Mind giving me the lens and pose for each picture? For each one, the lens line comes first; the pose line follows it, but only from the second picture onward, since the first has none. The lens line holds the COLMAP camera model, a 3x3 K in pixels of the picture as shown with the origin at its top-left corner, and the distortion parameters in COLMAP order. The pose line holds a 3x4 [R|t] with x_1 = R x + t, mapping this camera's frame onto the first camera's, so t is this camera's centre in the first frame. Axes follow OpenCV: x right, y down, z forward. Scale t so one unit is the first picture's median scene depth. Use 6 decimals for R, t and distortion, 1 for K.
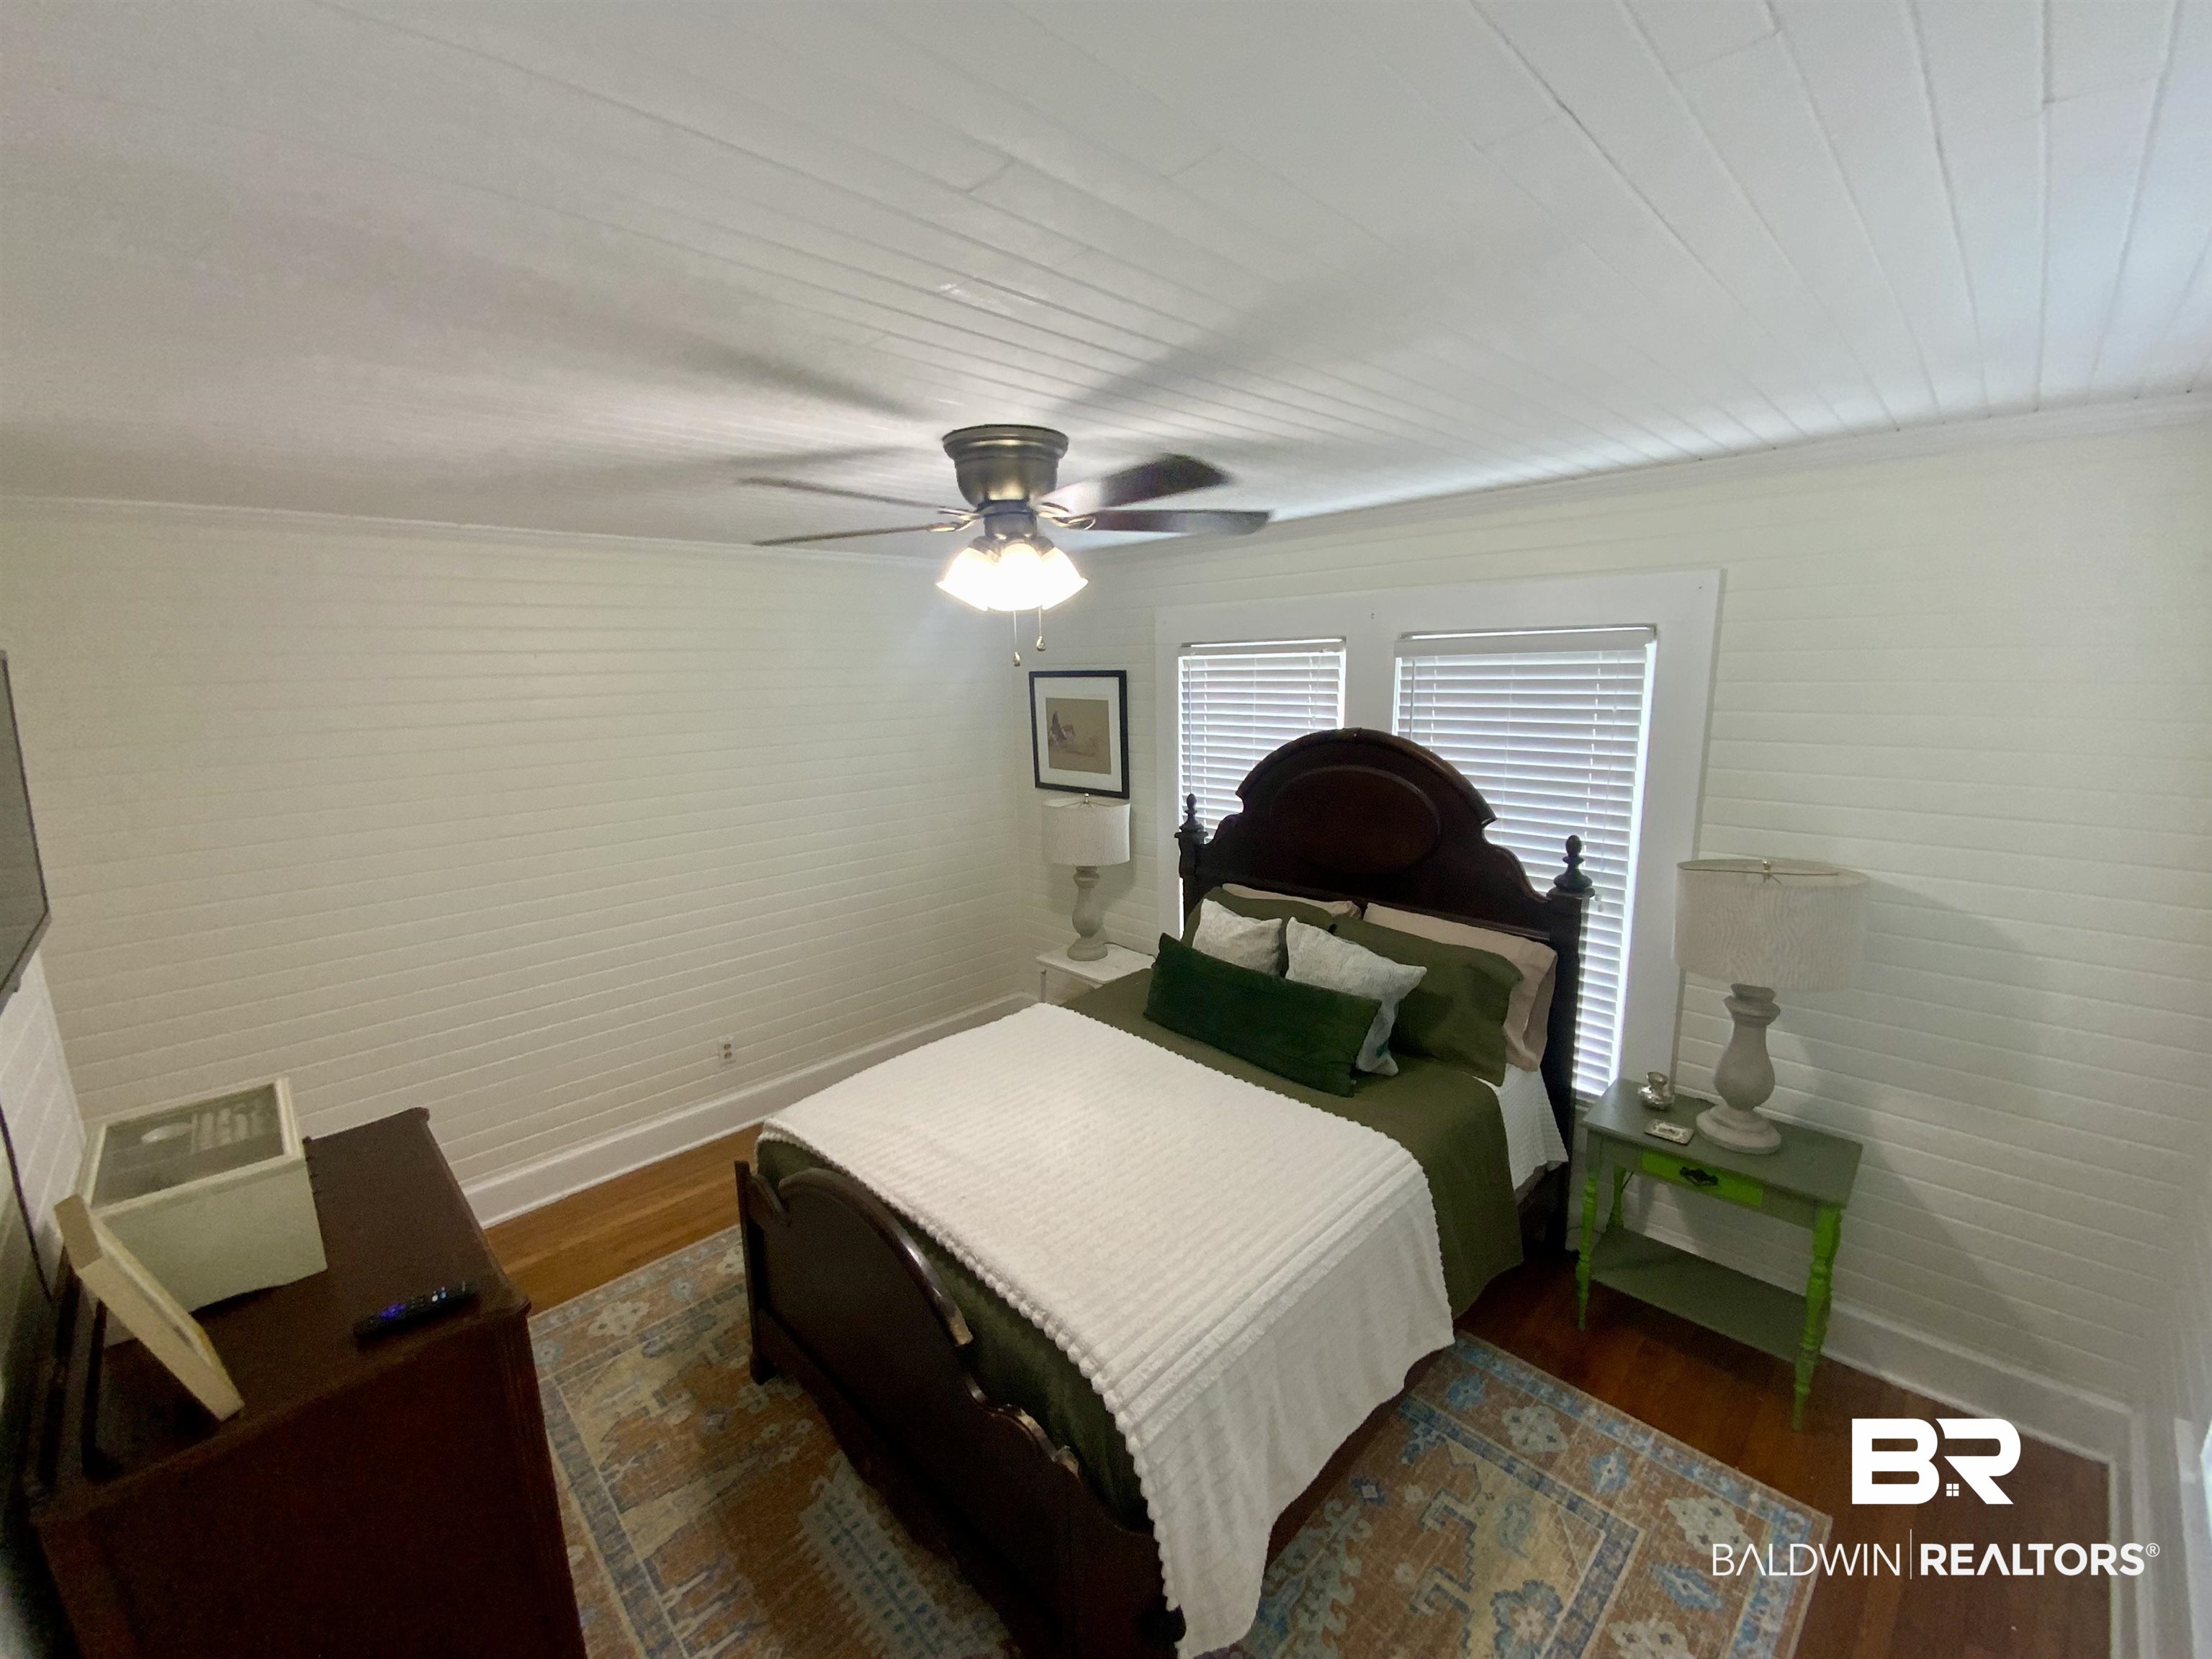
lens RADIAL K [[906.3, 0, 1094.1], [0, 906.3, 815.4], [0, 0, 1]] dist [0.002052, -0.003675]
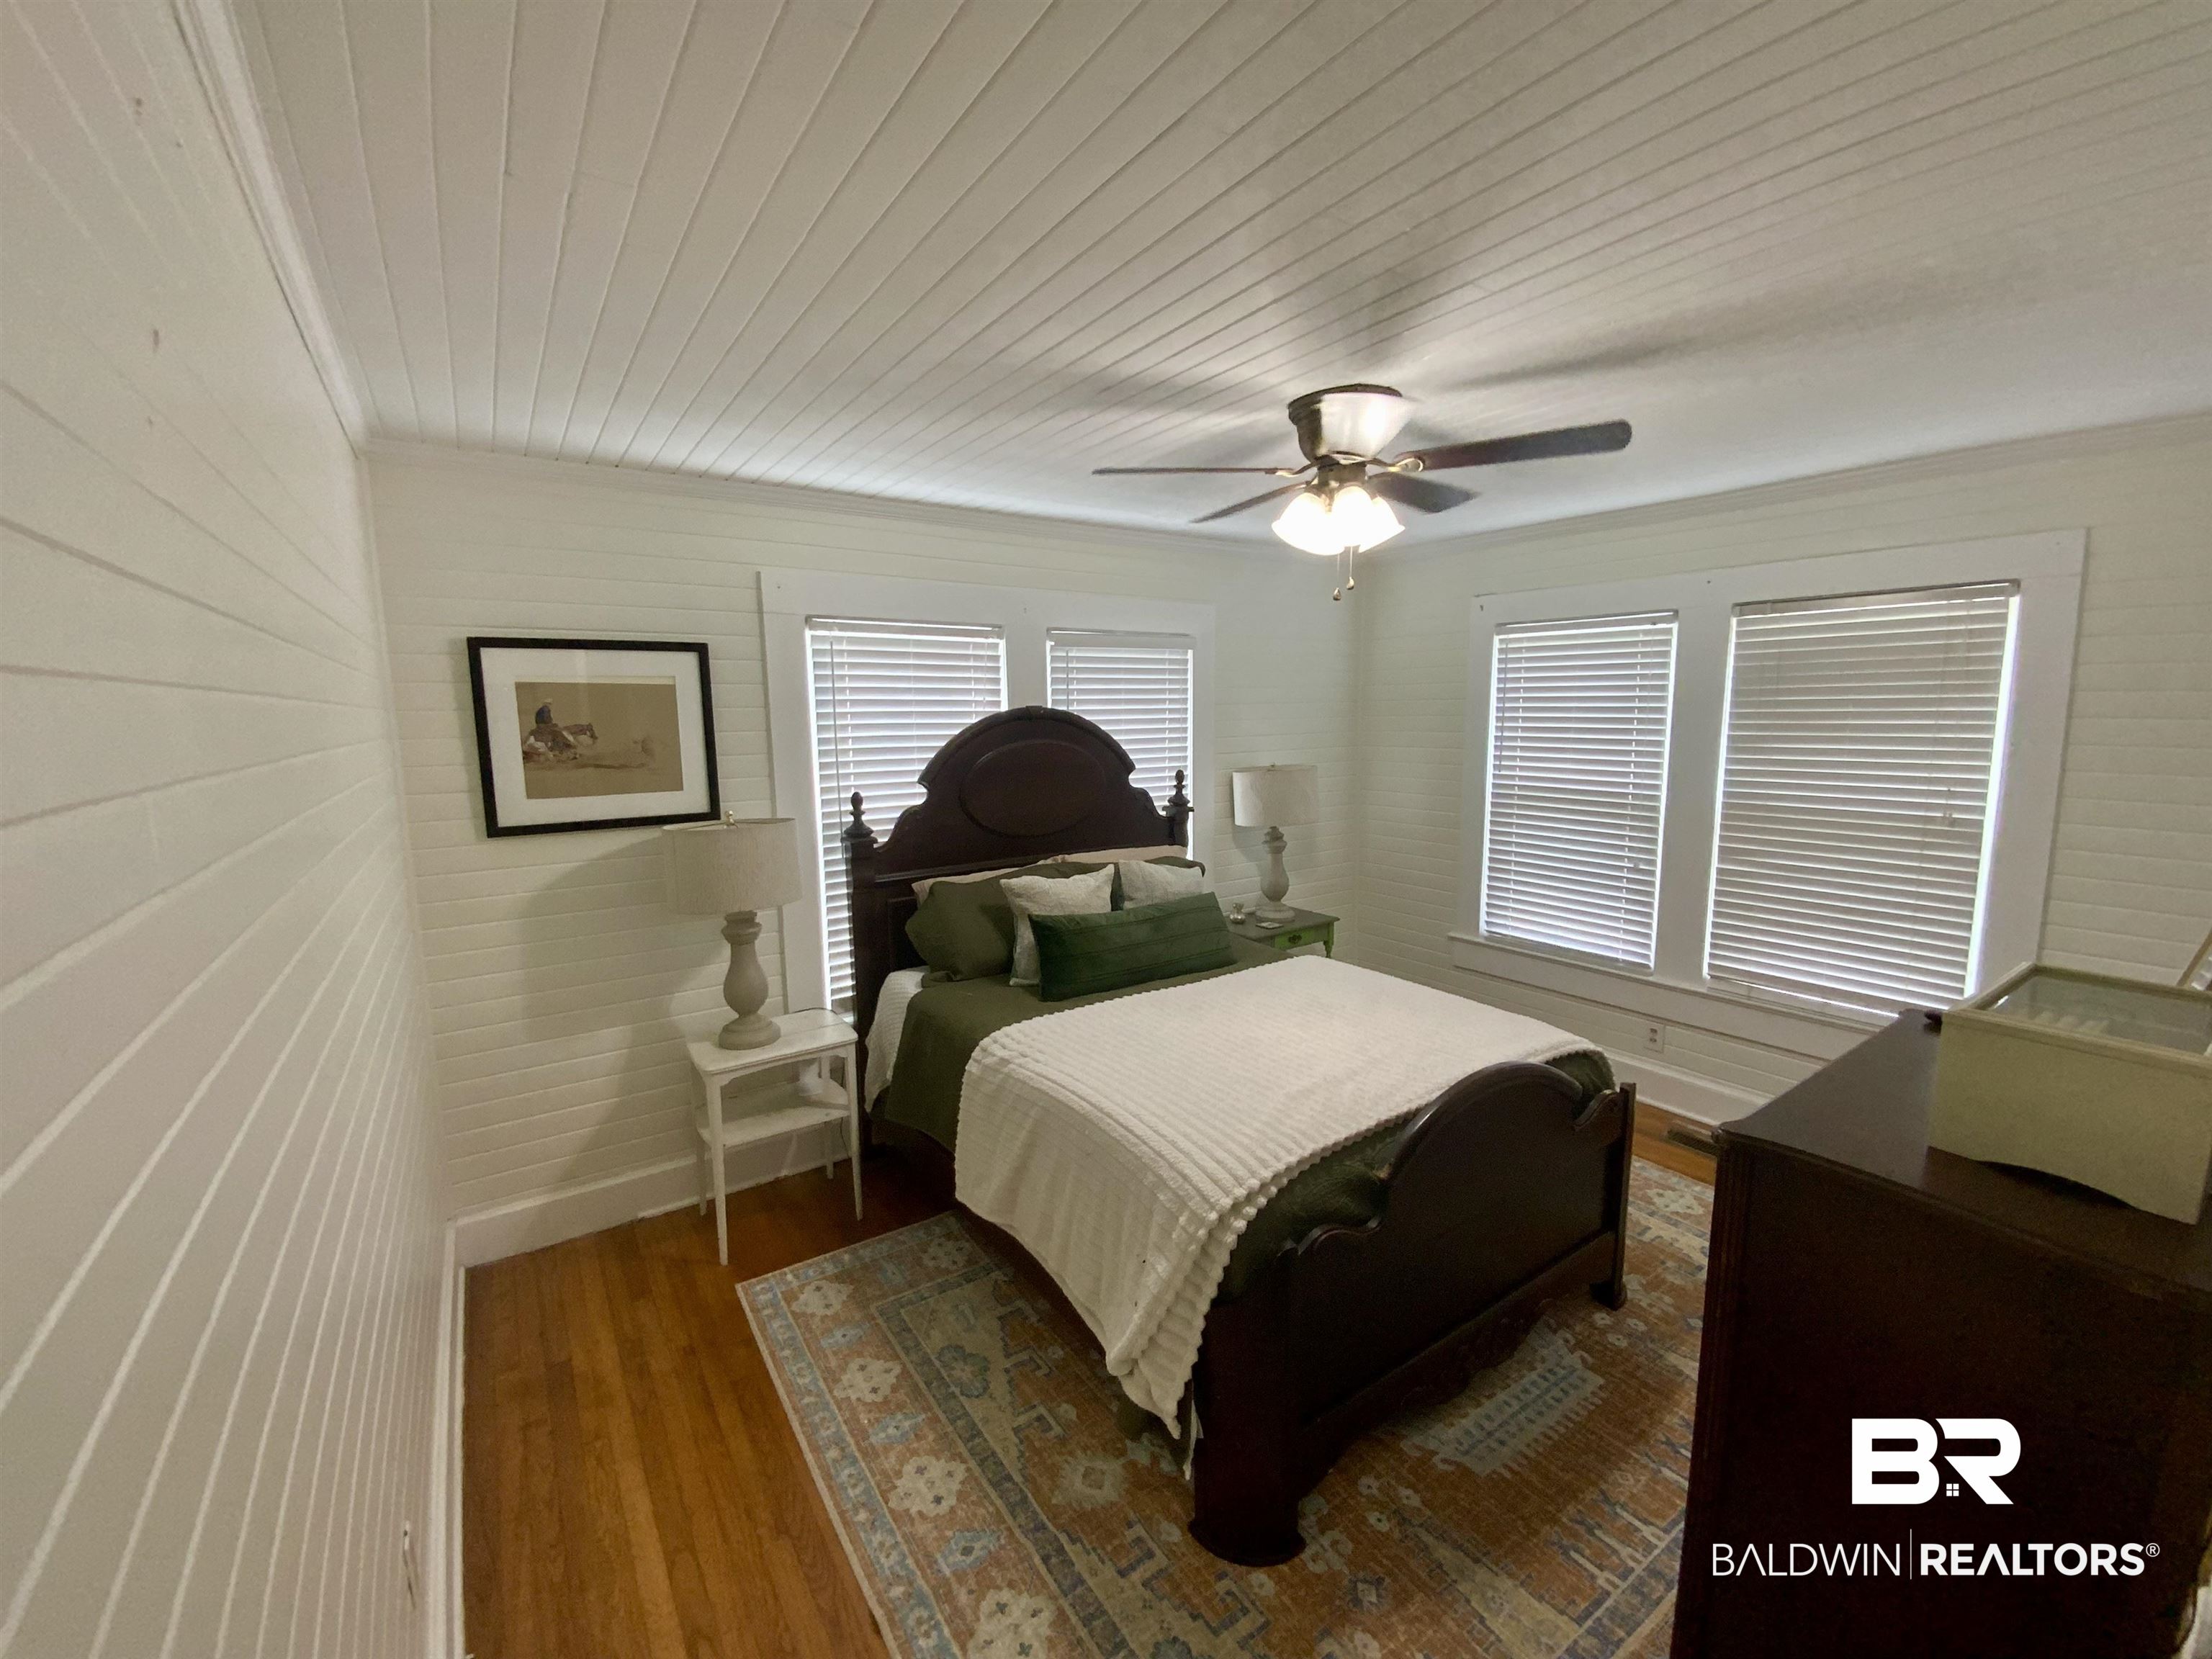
lens RADIAL K [[906.3, 0, 1096.3], [0, 906.3, 842.7], [0, 0, 1]] dist [0.002052, -0.003675]
pose [[0.170139, -0.122270, 0.977805, -0.798308], [0.168886, 0.981209, 0.093309, -0.022109], [-0.970840, 0.149263, 0.187592, 0.718406]]
